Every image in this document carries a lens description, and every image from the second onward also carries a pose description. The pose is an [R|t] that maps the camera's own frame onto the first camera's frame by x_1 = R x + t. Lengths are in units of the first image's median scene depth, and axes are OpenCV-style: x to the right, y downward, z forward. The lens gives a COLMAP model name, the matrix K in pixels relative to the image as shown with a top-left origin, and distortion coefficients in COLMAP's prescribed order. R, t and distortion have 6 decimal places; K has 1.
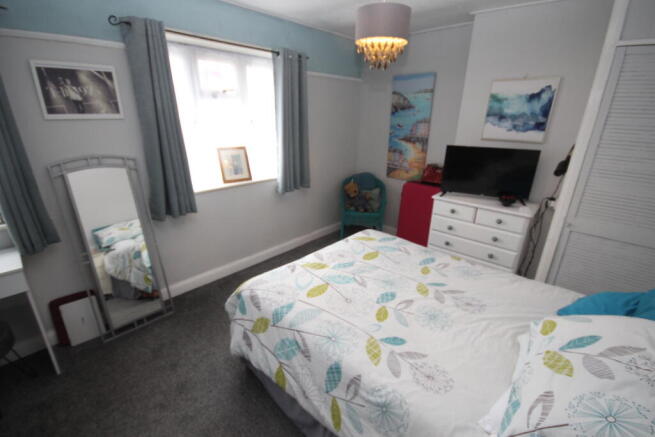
lens RADIAL K [[298.3, 0, 328.0], [0, 298.3, 218.6], [0, 0, 1]] dist [-0.002094, -0.001636]
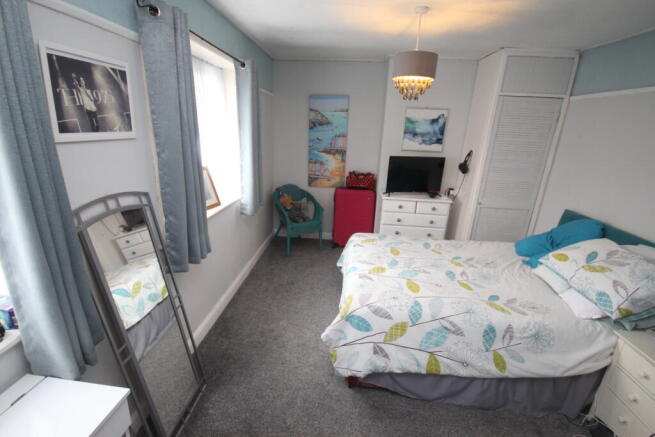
lens RADIAL K [[298.3, 0, 325.2], [0, 298.3, 219.5], [0, 0, 1]] dist [-0.002094, -0.001636]
pose [[0.795178, -0.163276, 0.583980, -0.783136], [0.176380, 0.983704, 0.034867, -0.096017], [-0.580157, 0.075277, 0.811019, 0.197002]]
